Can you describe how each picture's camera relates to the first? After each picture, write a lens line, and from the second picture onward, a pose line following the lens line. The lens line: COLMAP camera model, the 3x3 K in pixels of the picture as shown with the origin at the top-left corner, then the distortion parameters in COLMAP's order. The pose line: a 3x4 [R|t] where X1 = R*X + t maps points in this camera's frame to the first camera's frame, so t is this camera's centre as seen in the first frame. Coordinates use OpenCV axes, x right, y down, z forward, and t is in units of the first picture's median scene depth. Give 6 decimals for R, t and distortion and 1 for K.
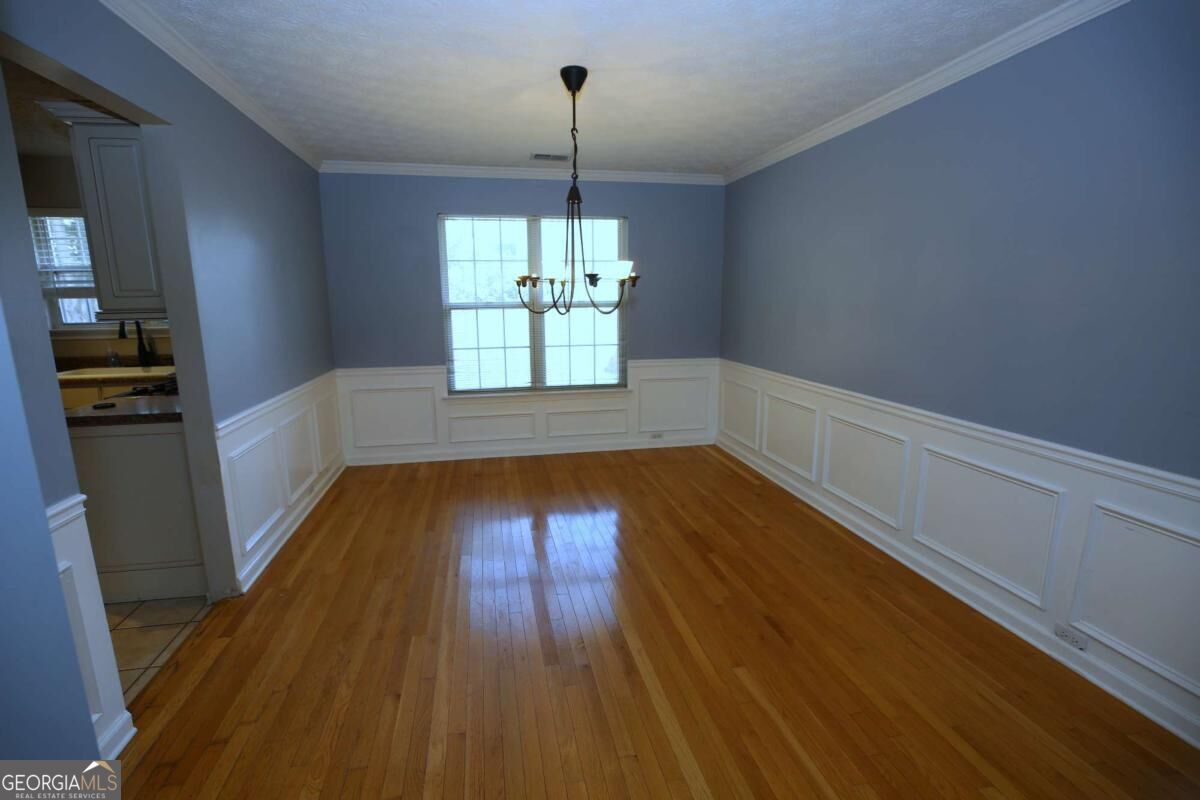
lens RADIAL K [[548.0, 0, 599.2], [0, 548.0, 395.3], [0, 0, 1]] dist [-0.035559, 0.000089]
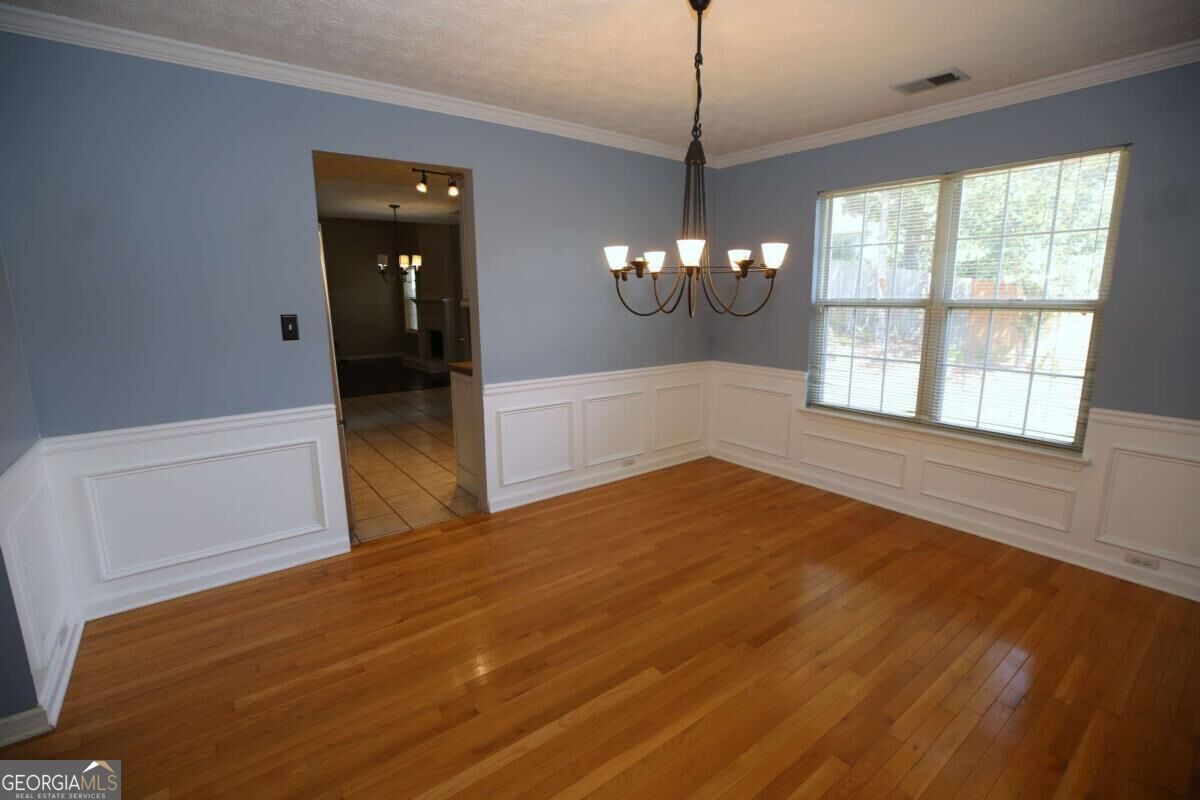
lens RADIAL K [[548.0, 0, 599.2], [0, 548.0, 395.3], [0, 0, 1]] dist [-0.035559, 0.000089]
pose [[0.433425, 0.166438, -0.885687, 0.343393], [-0.156938, 0.981720, 0.107684, -0.060816], [0.887419, 0.092325, 0.451623, 0.332757]]
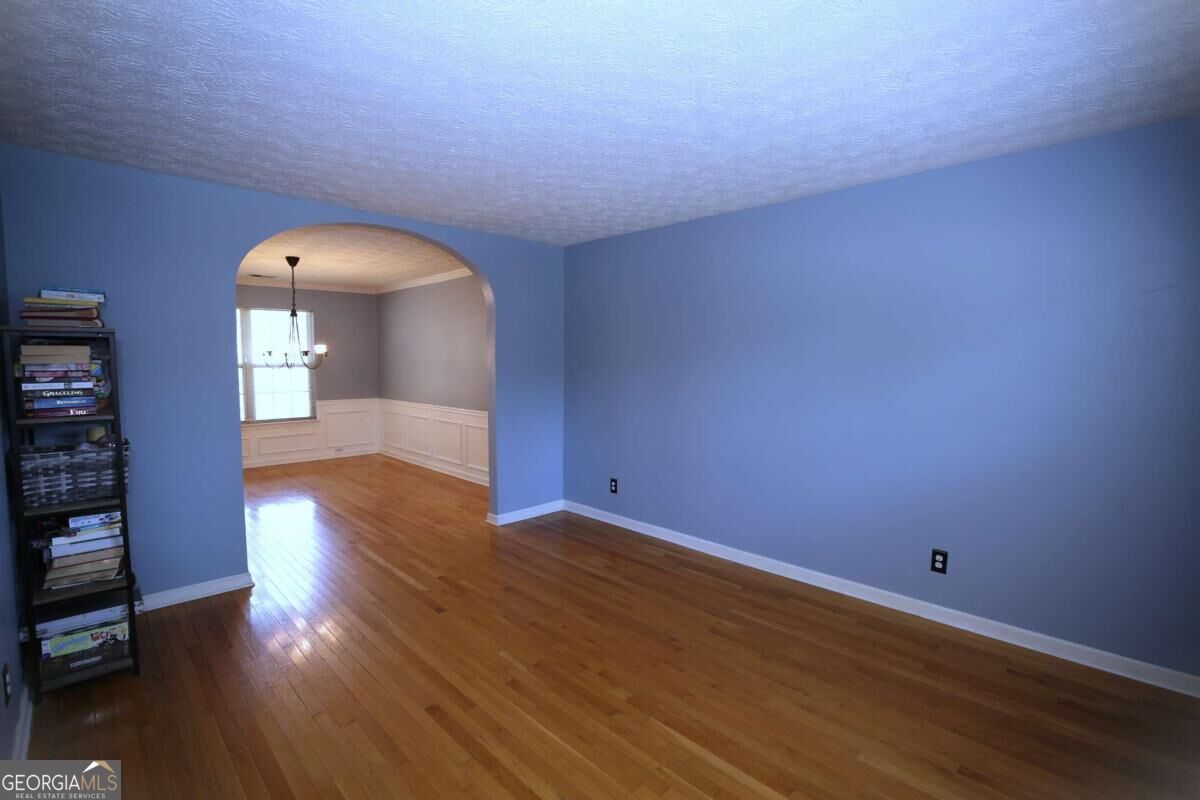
lens RADIAL K [[548.0, 0, 599.2], [0, 548.0, 395.3], [0, 0, 1]] dist [-0.035559, 0.000089]
pose [[0.843651, -0.030228, 0.536040, -0.103798], [0.088647, 0.992553, -0.083547, 0.129679], [-0.529523, 0.118002, 0.840048, -0.773249]]
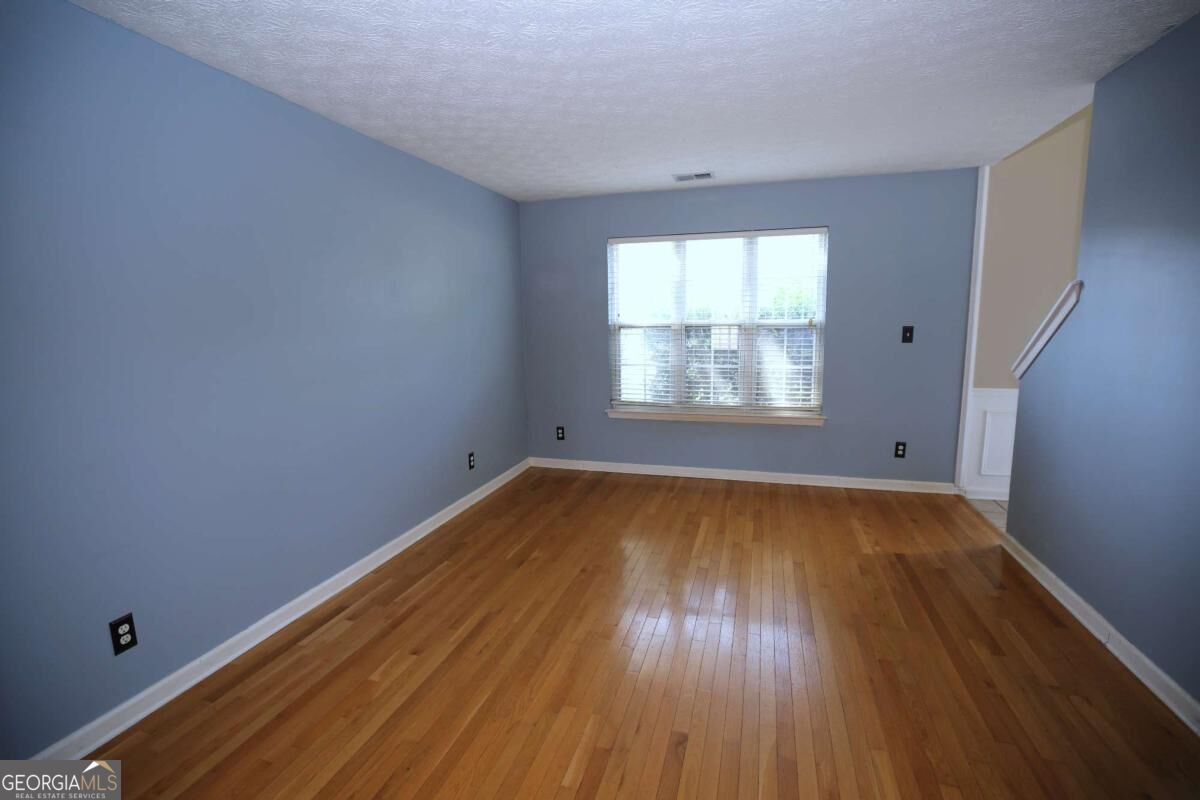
lens RADIAL K [[548.0, 0, 599.2], [0, 548.0, 395.3], [0, 0, 1]] dist [-0.035559, 0.000089]
pose [[-0.879708, -0.051059, 0.472766, -0.039298], [0.101809, 0.950940, 0.292144, -0.041956], [-0.464488, 0.305133, -0.831351, 0.209872]]
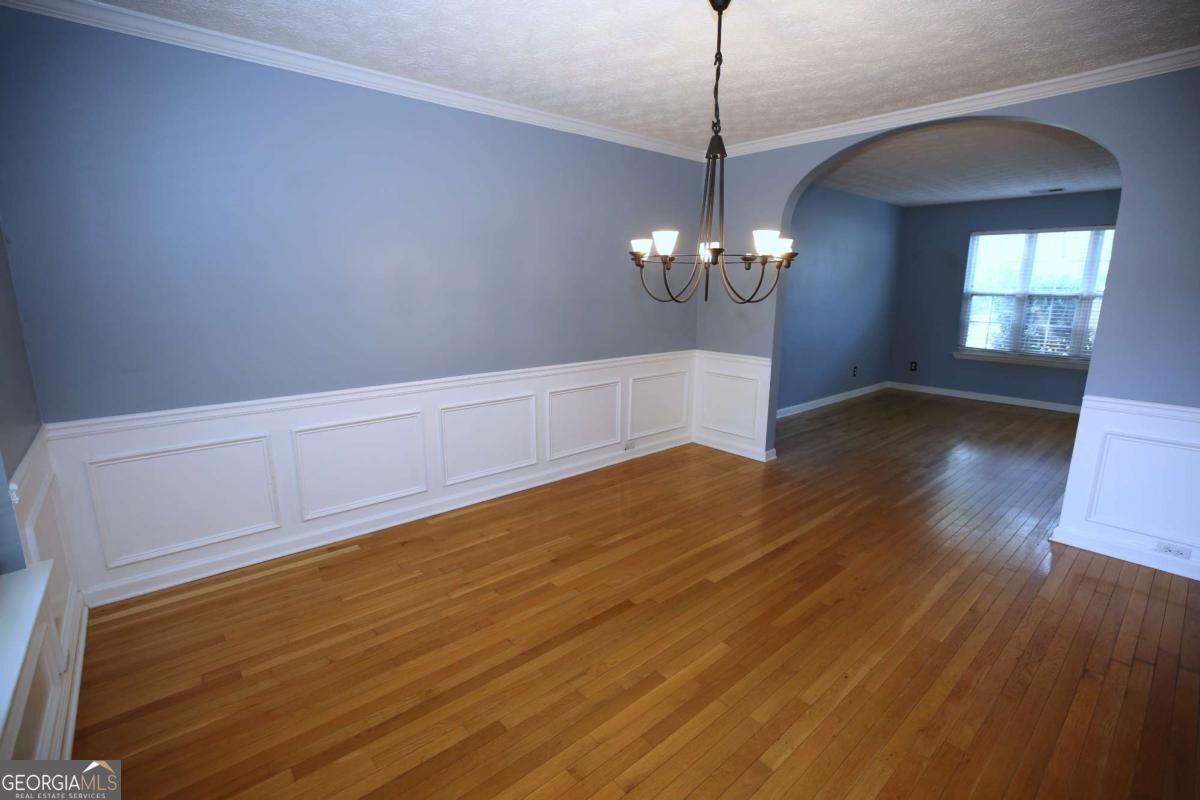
lens RADIAL K [[544.0, 0, 593.5], [0, 544.0, 402.0], [0, 0, 1]] dist [-0.049519, 0.017249]
pose [[-0.482346, -0.182232, 0.856816, -0.379526], [0.151384, 0.946064, 0.286435, -0.153255], [-0.862801, 0.267869, -0.428743, 0.891015]]
